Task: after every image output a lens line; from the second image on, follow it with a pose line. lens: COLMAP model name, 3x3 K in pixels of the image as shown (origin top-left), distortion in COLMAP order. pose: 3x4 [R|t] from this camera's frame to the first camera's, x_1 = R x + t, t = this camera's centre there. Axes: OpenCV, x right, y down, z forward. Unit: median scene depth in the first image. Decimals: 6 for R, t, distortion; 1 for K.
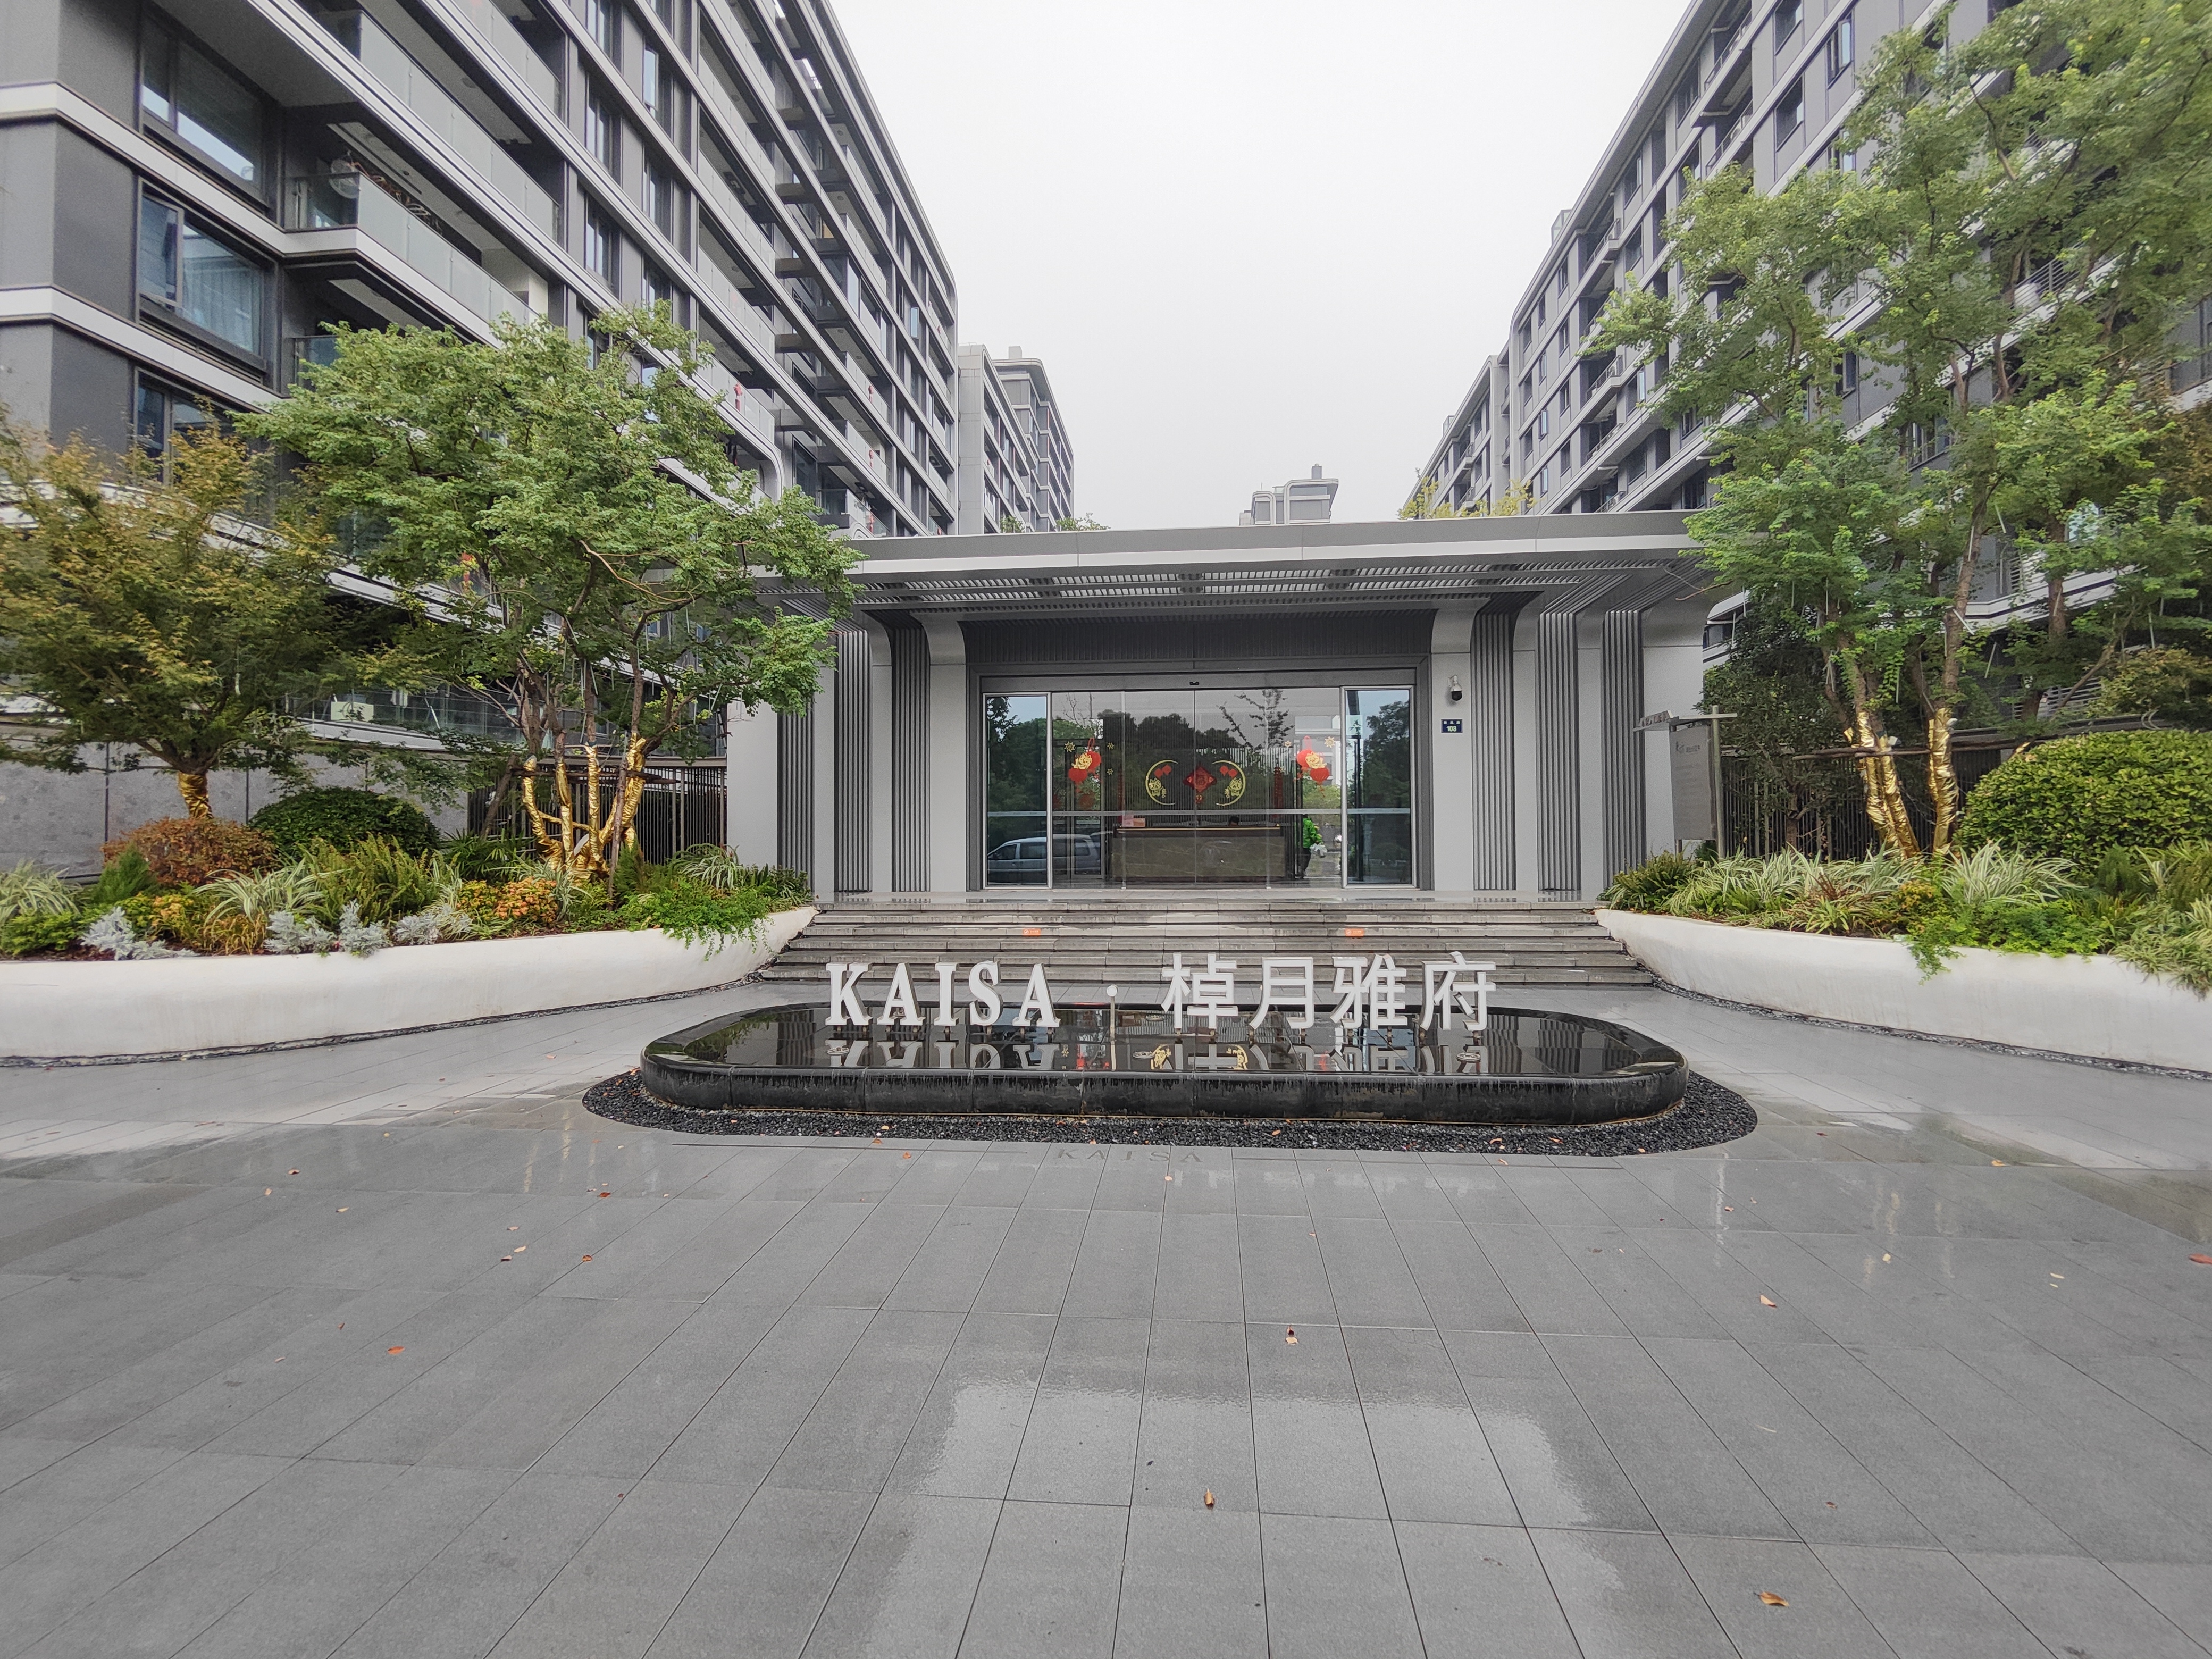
lens RADIAL K [[1034.8, 0, 1104.0], [0, 1034.8, 828.7], [0, 0, 1]] dist [-0.000202, 0.001725]
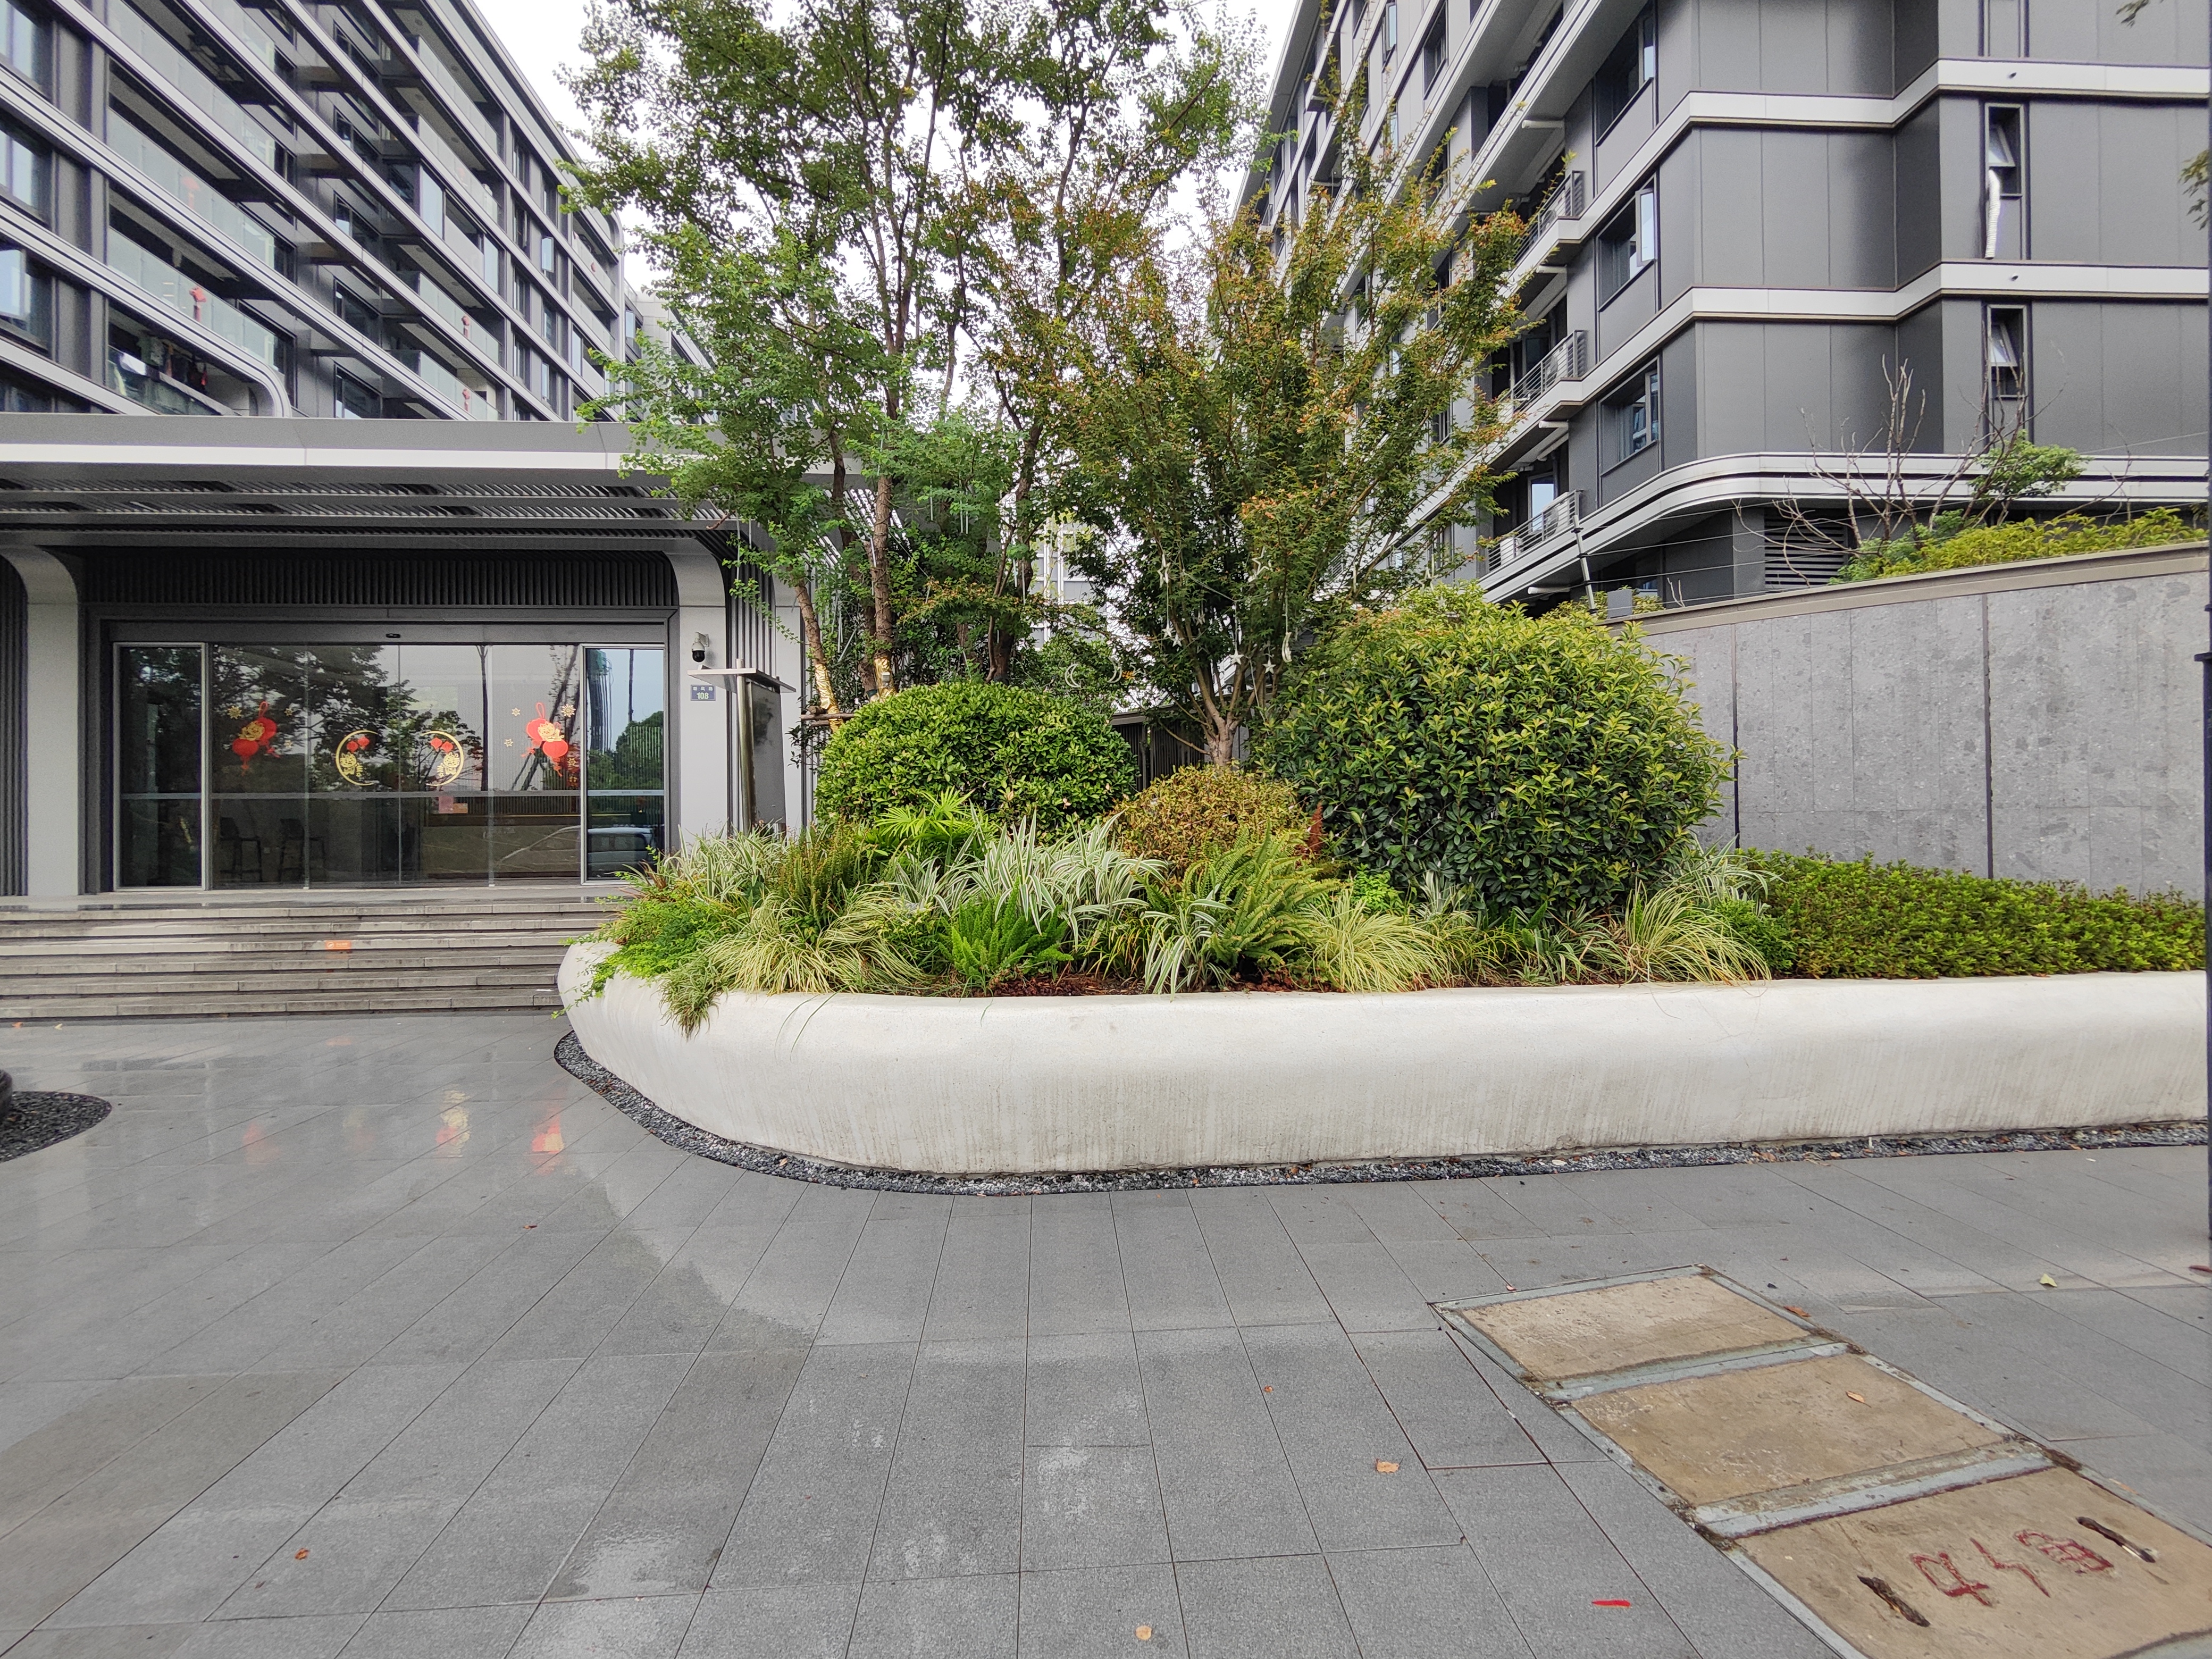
lens RADIAL K [[1034.8, 0, 1116.9], [0, 1034.8, 824.2], [0, 0, 1]] dist [-0.000202, 0.001725]
pose [[0.985641, -0.009096, 0.168611, 0.177019], [0.007813, 0.999935, 0.008269, 0.001849], [-0.168675, -0.006832, 0.985648, 0.032460]]
